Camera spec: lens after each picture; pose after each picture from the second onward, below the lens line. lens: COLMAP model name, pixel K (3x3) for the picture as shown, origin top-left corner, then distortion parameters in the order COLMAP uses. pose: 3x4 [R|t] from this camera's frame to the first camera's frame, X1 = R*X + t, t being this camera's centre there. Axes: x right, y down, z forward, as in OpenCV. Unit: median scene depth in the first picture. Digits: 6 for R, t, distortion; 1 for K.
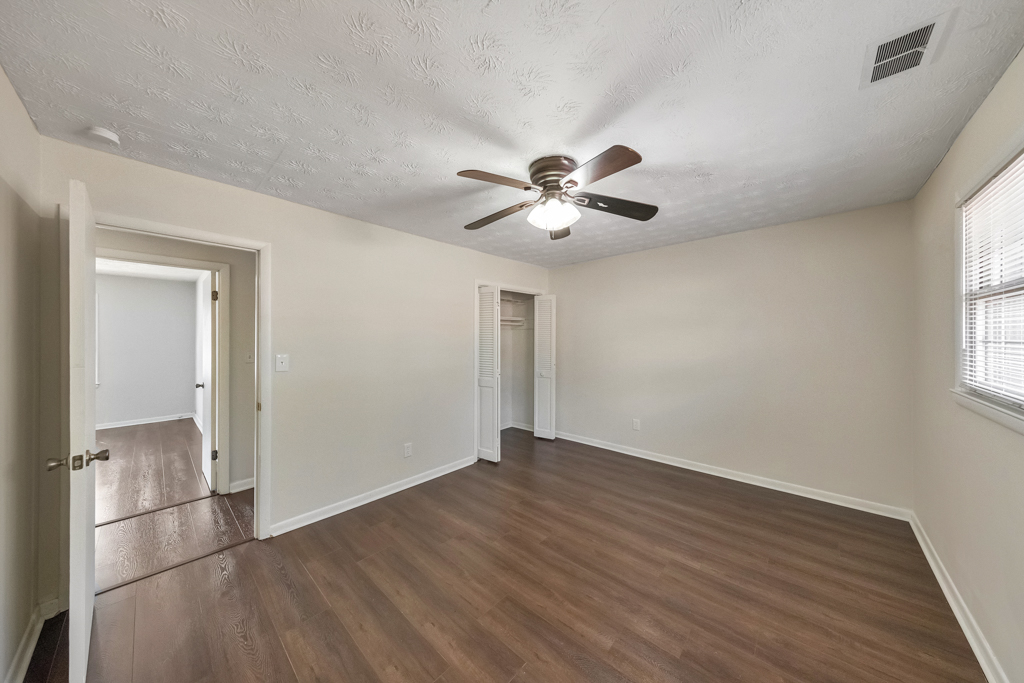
lens RADIAL K [[327.1, 0, 513.3], [0, 327.1, 342.7], [0, 0, 1]] dist [0.002989, 0.000003]
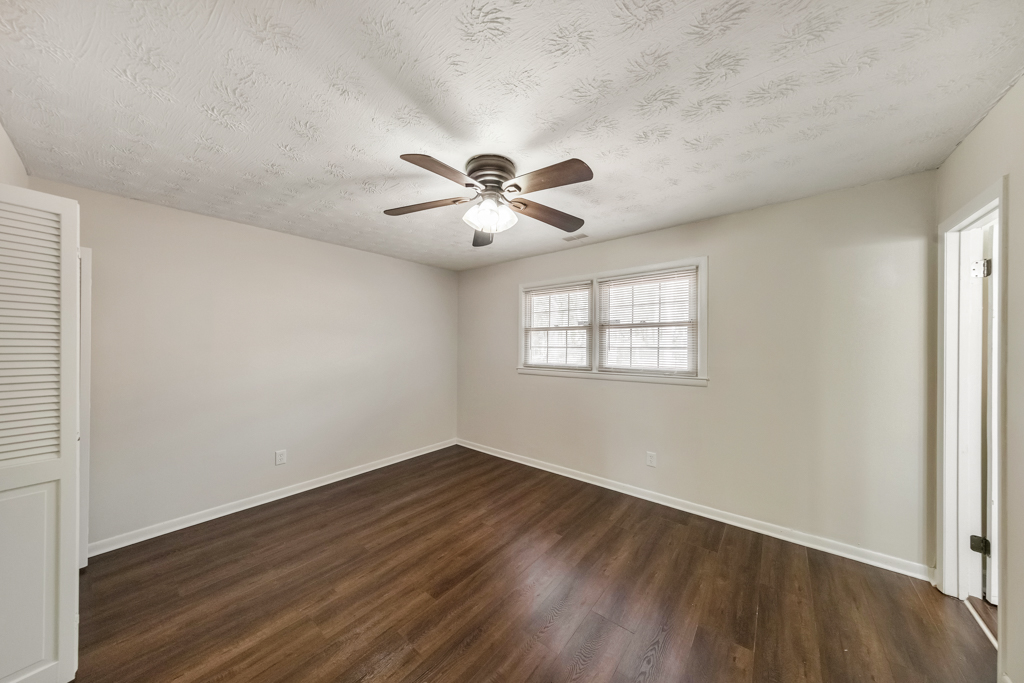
lens RADIAL K [[327.1, 0, 511.9], [0, 327.1, 346.6], [0, 0, 1]] dist [0.002989, 0.000003]
pose [[-0.057920, 0.003383, 0.998315, -0.662471], [0.012095, 0.999923, -0.002687, -0.001393], [-0.998248, 0.011919, -0.057957, 0.771740]]
